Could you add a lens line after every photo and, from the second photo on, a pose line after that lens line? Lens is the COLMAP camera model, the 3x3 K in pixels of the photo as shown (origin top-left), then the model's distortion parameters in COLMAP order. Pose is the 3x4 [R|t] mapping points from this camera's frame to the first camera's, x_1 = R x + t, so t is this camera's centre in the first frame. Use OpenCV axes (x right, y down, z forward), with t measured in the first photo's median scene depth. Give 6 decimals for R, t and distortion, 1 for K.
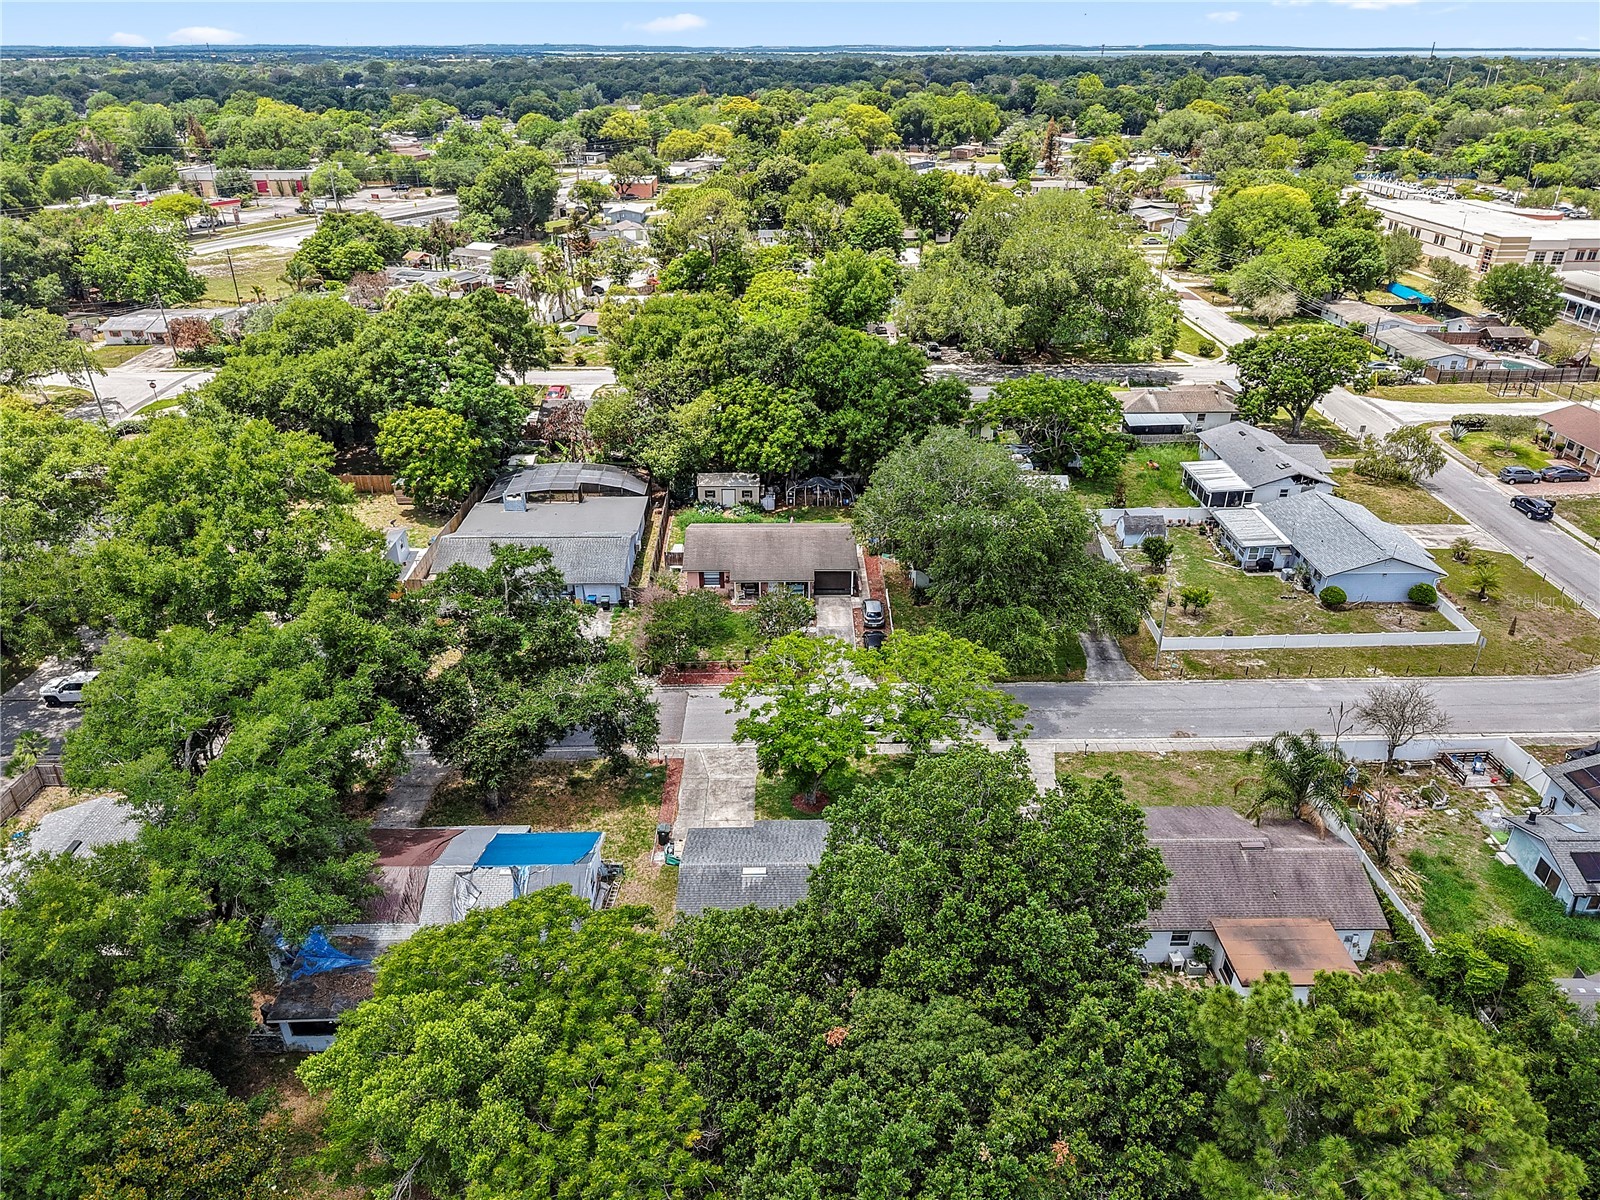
lens RADIAL K [[1079.9, 0, 810.7], [0, 1079.9, 600.4], [0, 0, 1]] dist [0.009741, -0.010637]
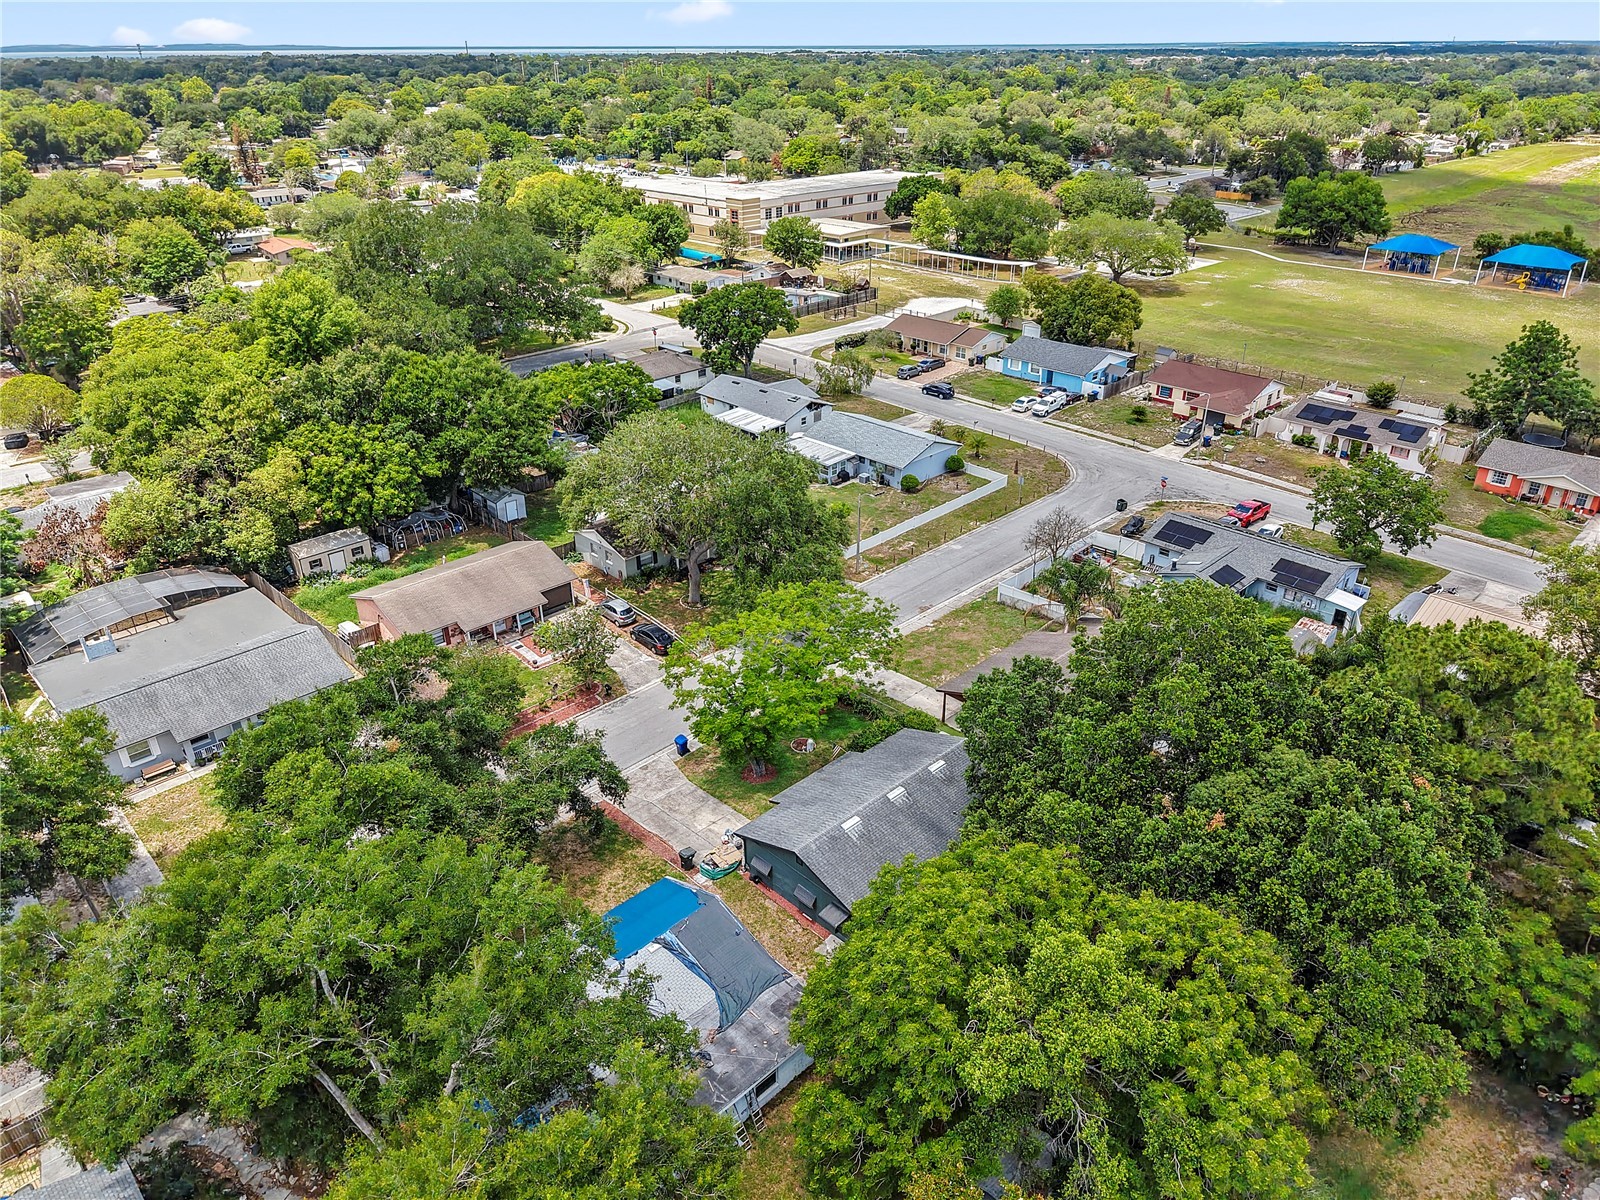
lens RADIAL K [[1079.9, 0, 810.7], [0, 1079.9, 600.4], [0, 0, 1]] dist [0.009741, -0.010637]
pose [[0.727474, -0.316285, 0.608889, -0.338381], [0.316059, 0.942132, 0.111774, -0.043000], [-0.609007, 0.111132, 0.785341, 0.091531]]
